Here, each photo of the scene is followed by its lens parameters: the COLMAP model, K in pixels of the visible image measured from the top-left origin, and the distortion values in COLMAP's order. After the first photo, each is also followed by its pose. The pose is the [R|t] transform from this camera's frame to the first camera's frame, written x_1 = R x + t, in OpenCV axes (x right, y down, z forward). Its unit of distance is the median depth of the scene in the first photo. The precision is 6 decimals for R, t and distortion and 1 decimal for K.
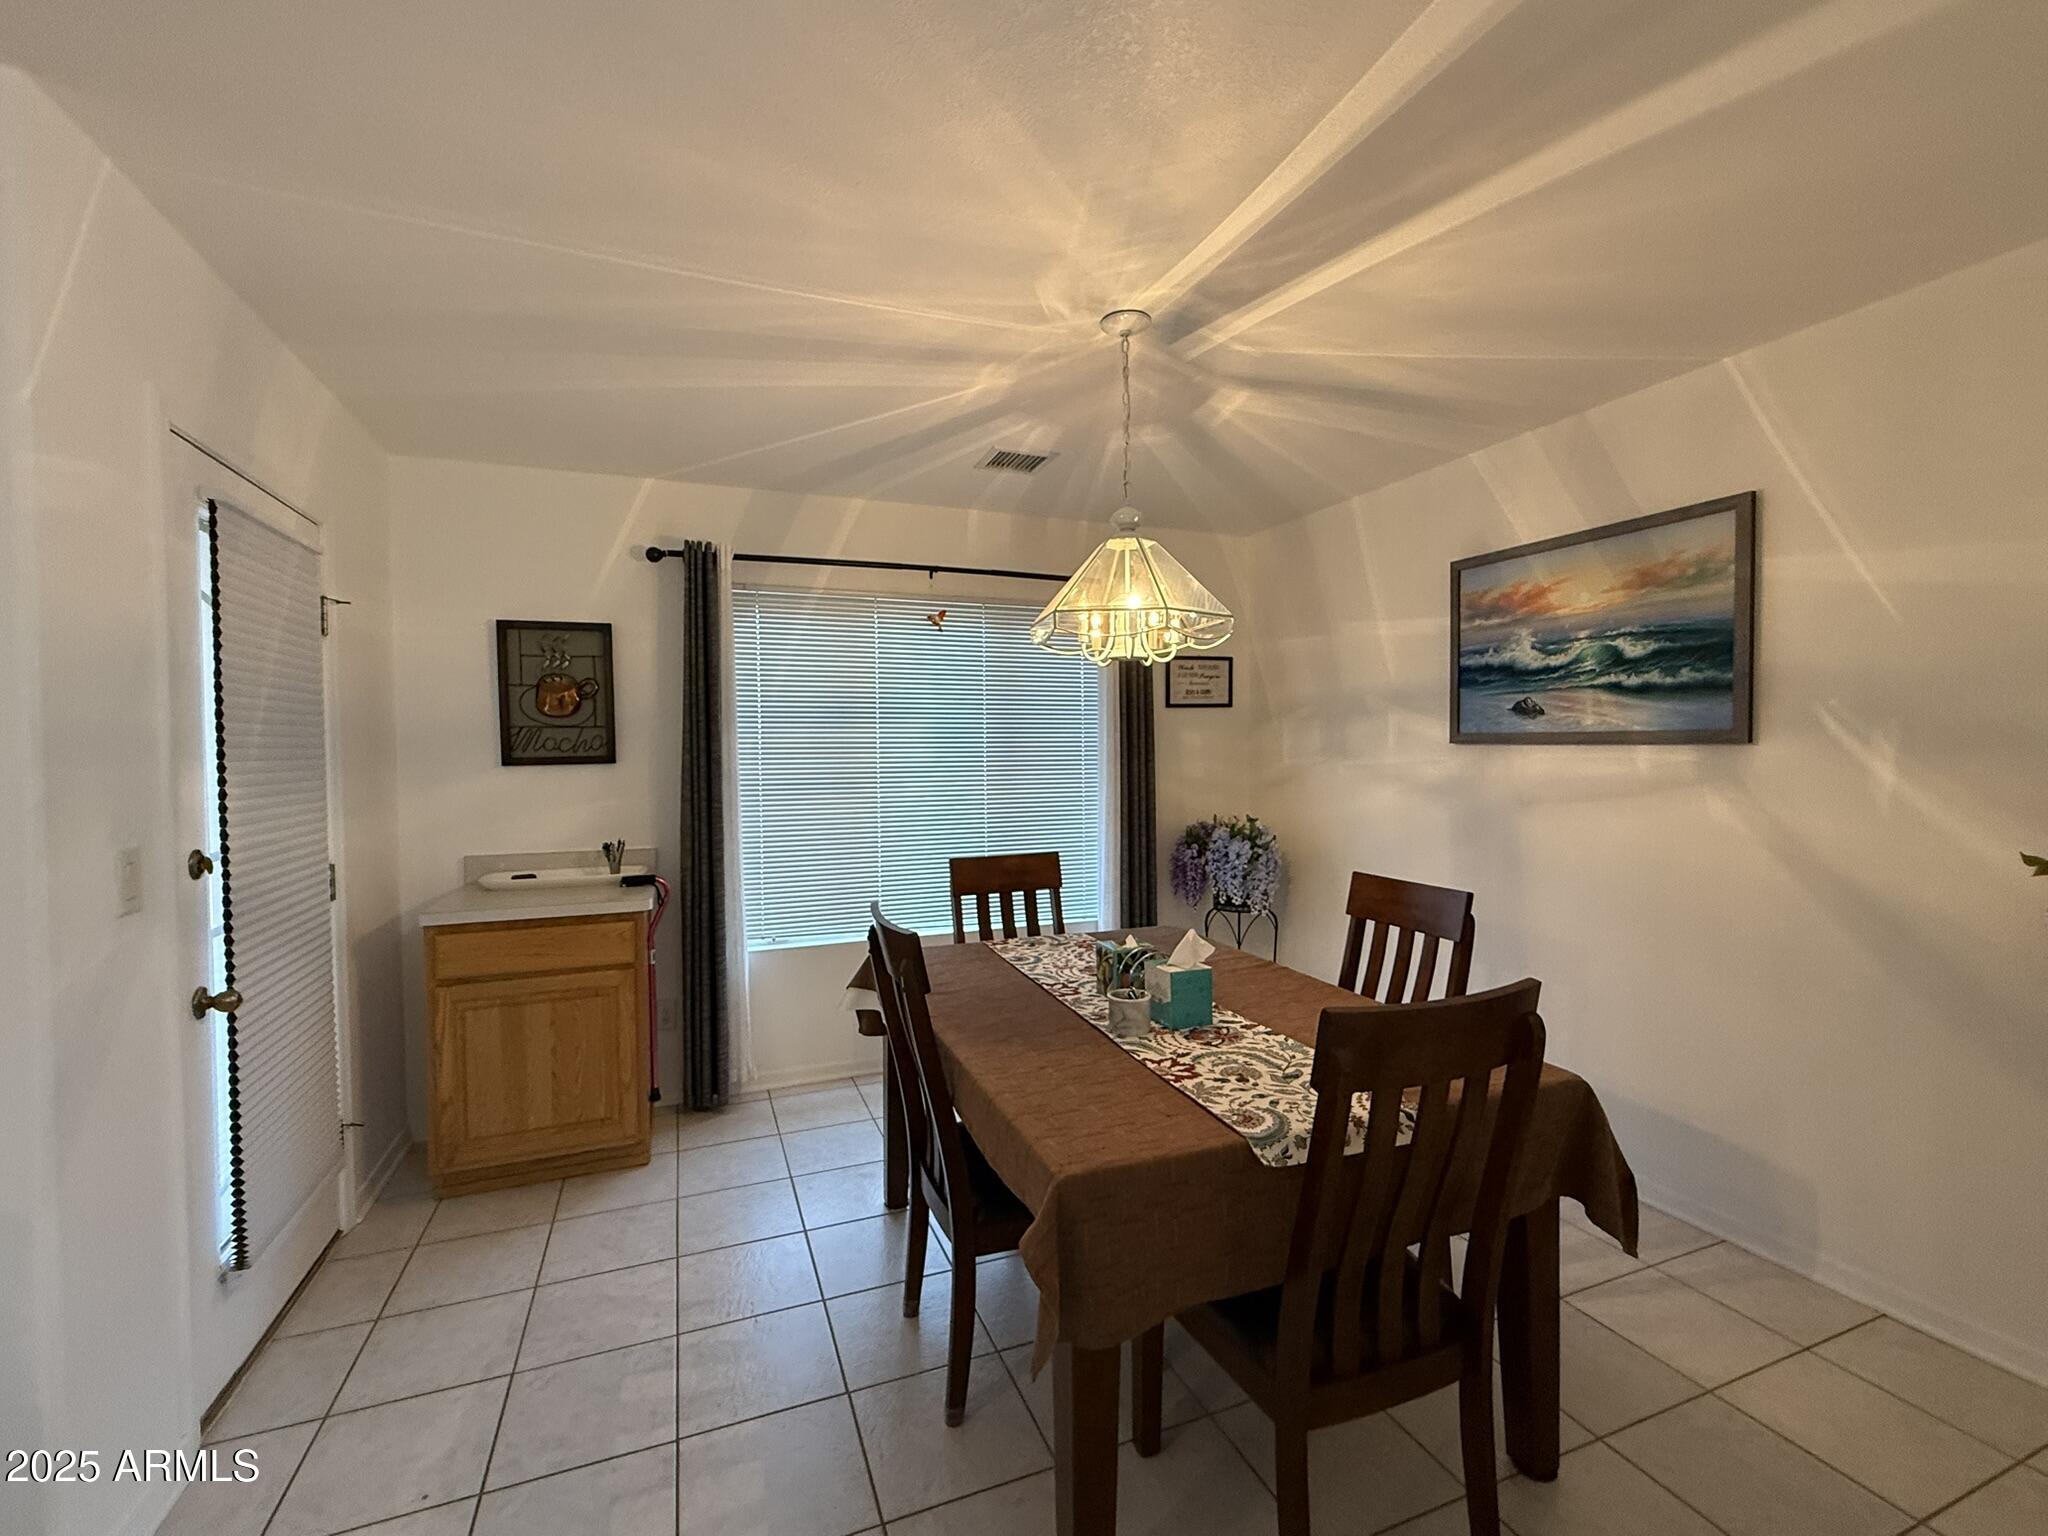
lens RADIAL K [[879.5, 0, 1024.0], [0, 879.5, 768.0], [0, 0, 1]] dist [0.000133, 0.000002]
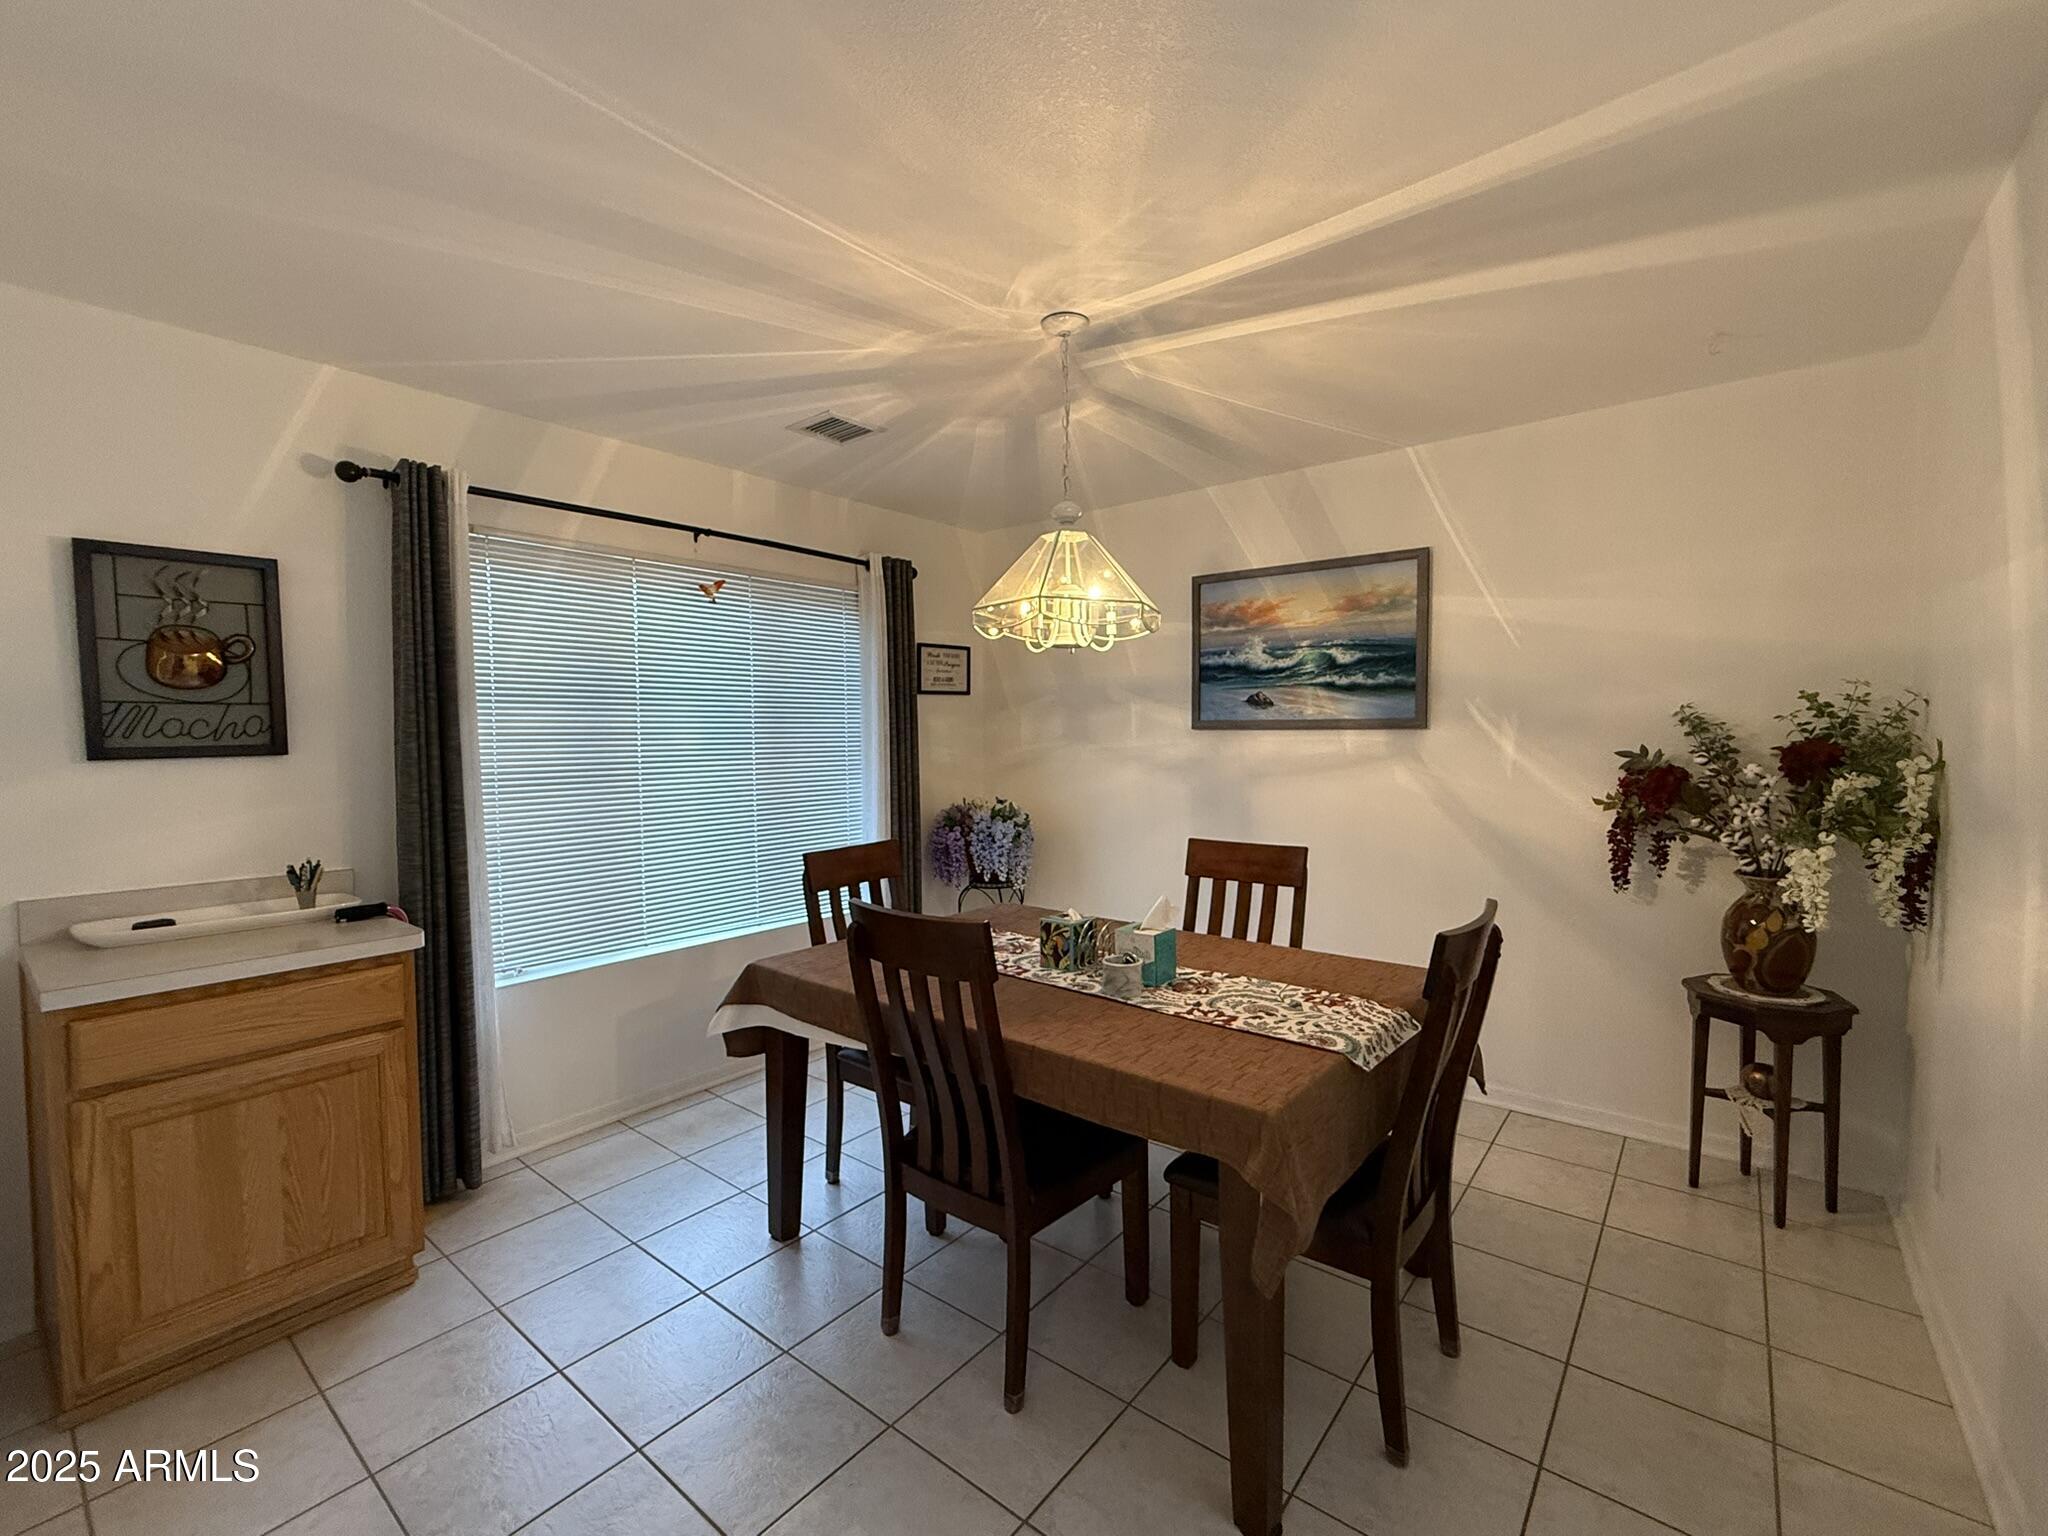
lens RADIAL K [[879.5, 0, 1024.0], [0, 879.5, 768.0], [0, 0, 1]] dist [0.000133, 0.000002]
pose [[0.868036, -0.020120, 0.496094, -0.352506], [0.014085, 0.999774, 0.015902, 0.002991], [-0.496302, -0.006816, 0.868123, 0.088389]]
